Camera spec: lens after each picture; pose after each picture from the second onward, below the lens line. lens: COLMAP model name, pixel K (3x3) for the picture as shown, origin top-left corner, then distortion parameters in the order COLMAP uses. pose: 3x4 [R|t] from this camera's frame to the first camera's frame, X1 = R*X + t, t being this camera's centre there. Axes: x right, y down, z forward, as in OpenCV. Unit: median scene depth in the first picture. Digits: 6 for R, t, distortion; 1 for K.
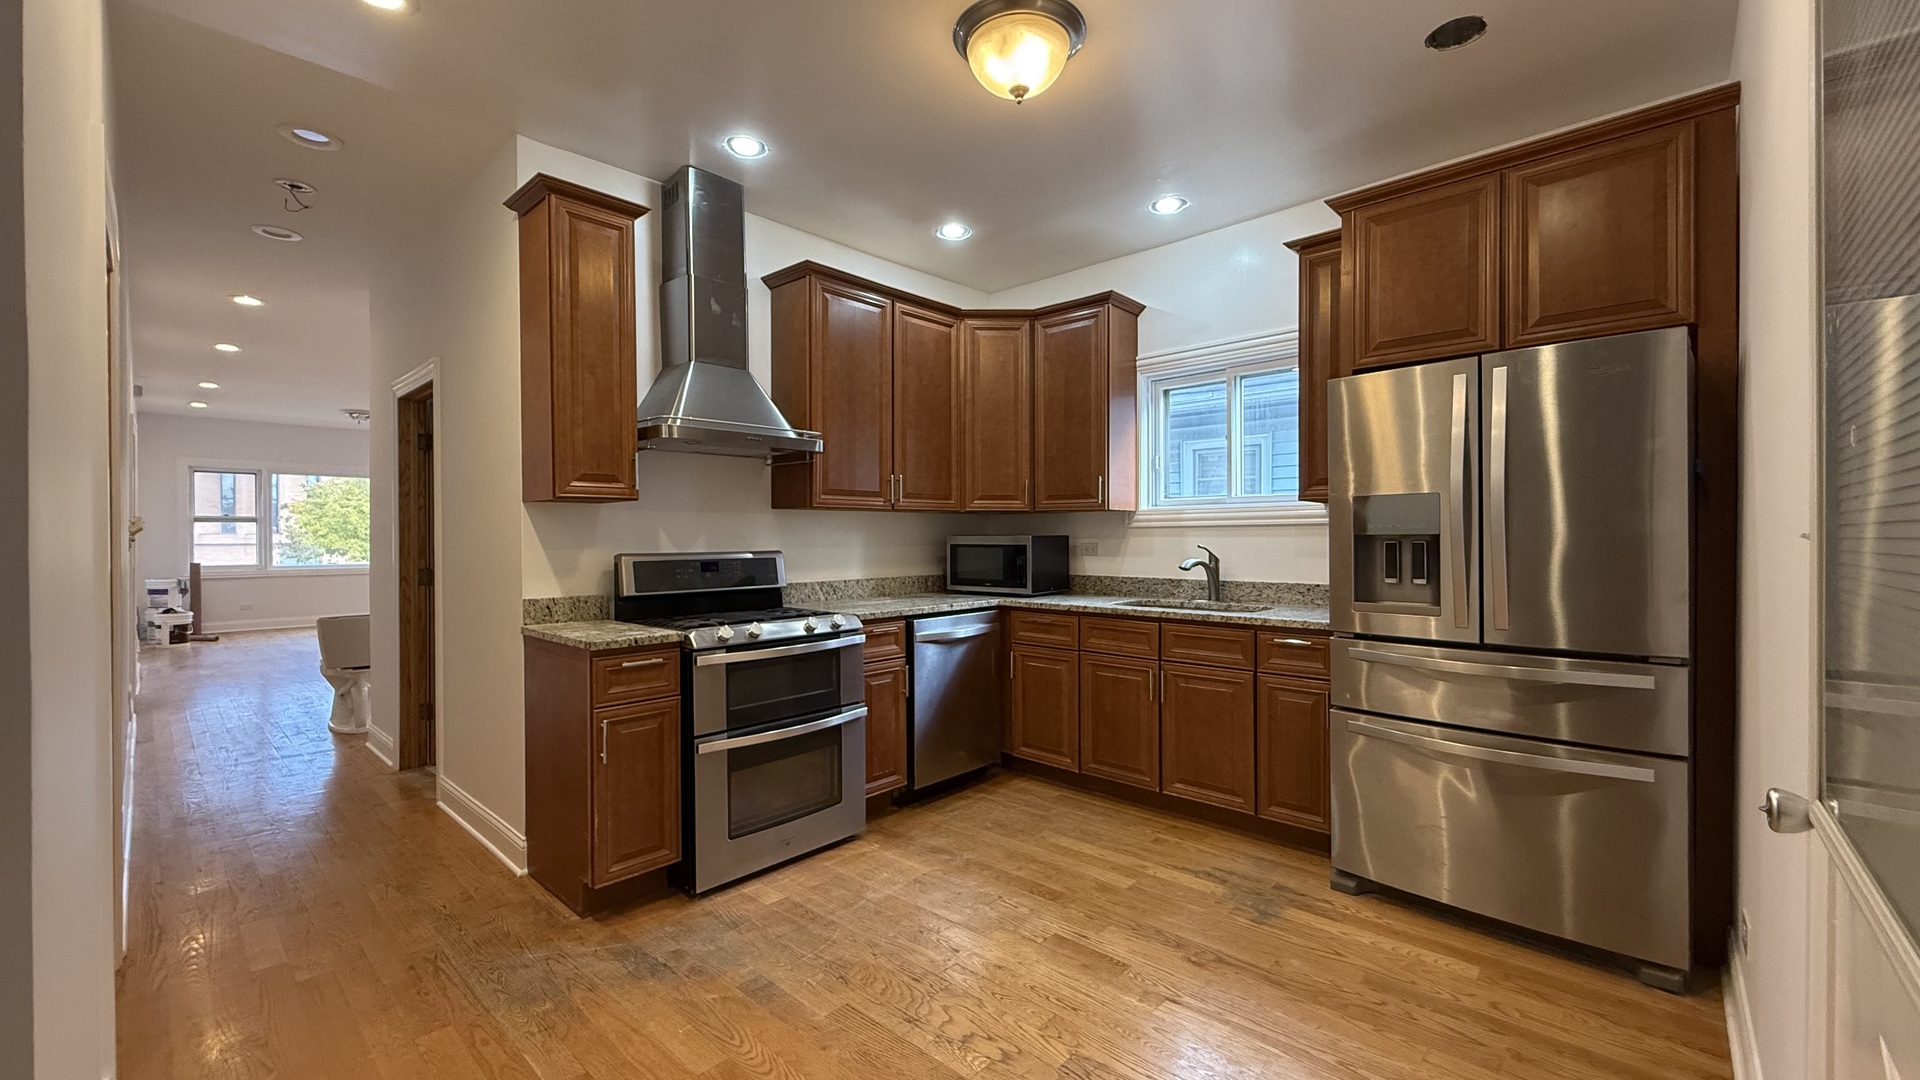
lens RADIAL K [[766.8, 0, 956.7], [0, 766.8, 541.0], [0, 0, 1]] dist [-0.000291, 0.000760]
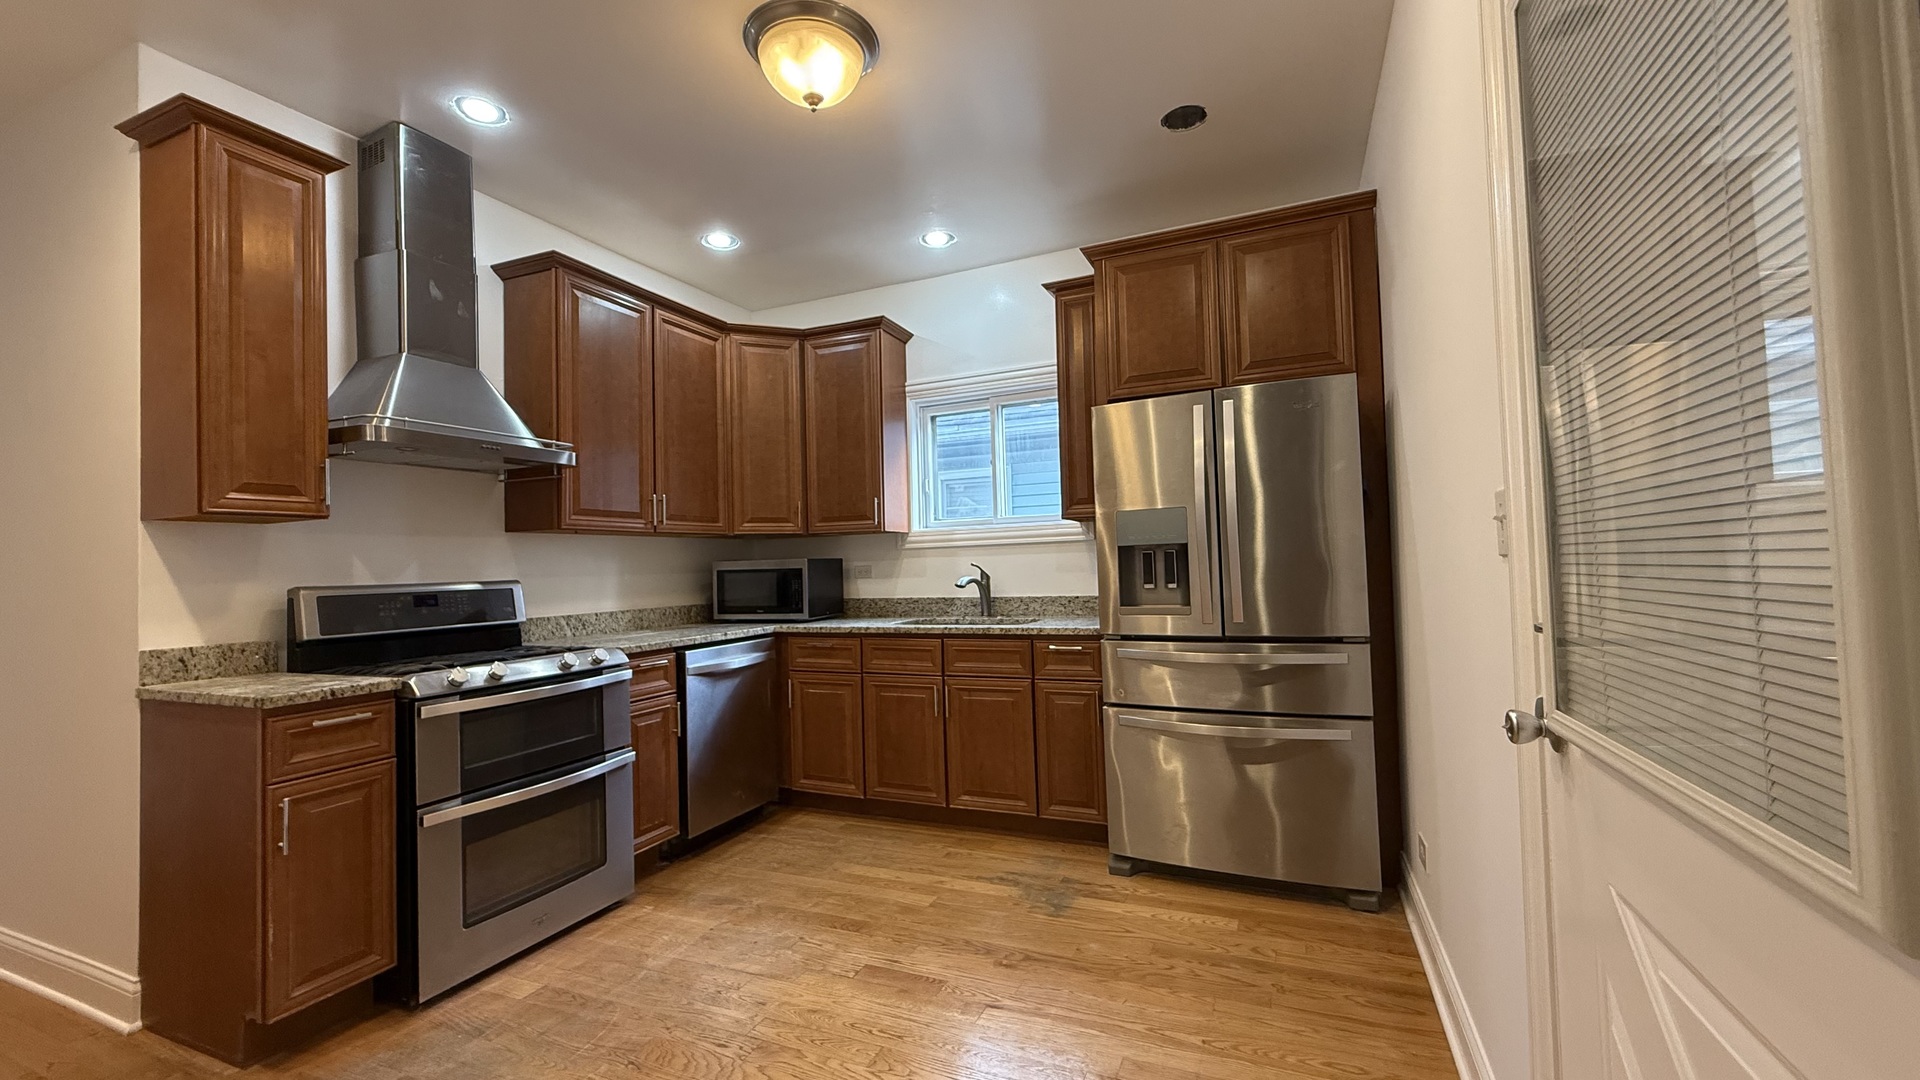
lens RADIAL K [[766.8, 0, 958.1], [0, 766.8, 540.7], [0, 0, 1]] dist [-0.000291, 0.000760]
pose [[0.942648, -0.012172, 0.333567, -0.063869], [0.027100, 0.998827, -0.040136, 0.020424], [-0.332687, 0.046874, 0.941872, 0.028907]]
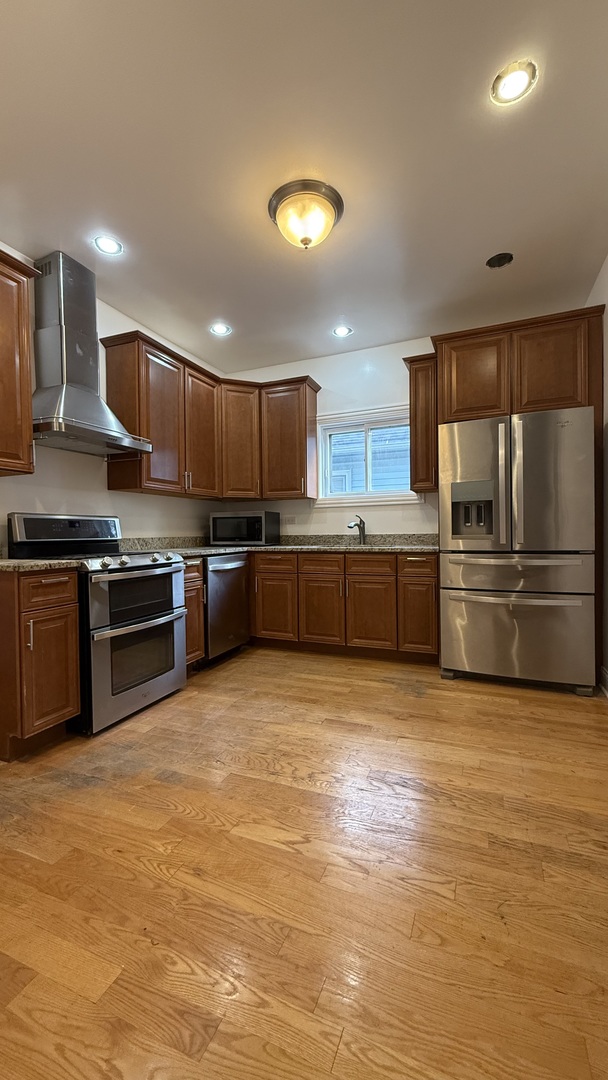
lens RADIAL K [[431.3, 0, 305.3], [0, 431.3, 538.2], [0, 0, 1]] dist [-0.000291, 0.000760]
pose [[0.938479, -0.012142, 0.345122, -0.217829], [0.010520, 0.999923, 0.006572, 0.069674], [-0.345175, -0.002537, 0.938535, 0.058647]]
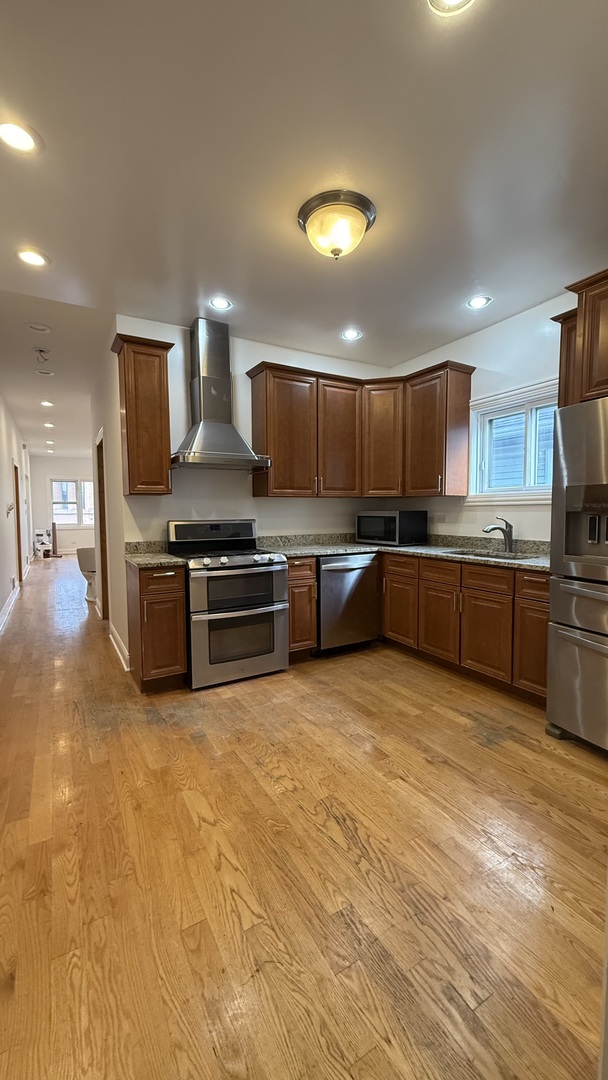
lens RADIAL K [[431.3, 0, 302.3], [0, 431.3, 538.3], [0, 0, 1]] dist [-0.000291, 0.000760]
pose [[0.956429, 0.018047, -0.291407, 0.242665], [-0.000474, 0.998182, 0.060262, -0.005543], [0.291965, -0.057498, 0.954699, 0.017478]]
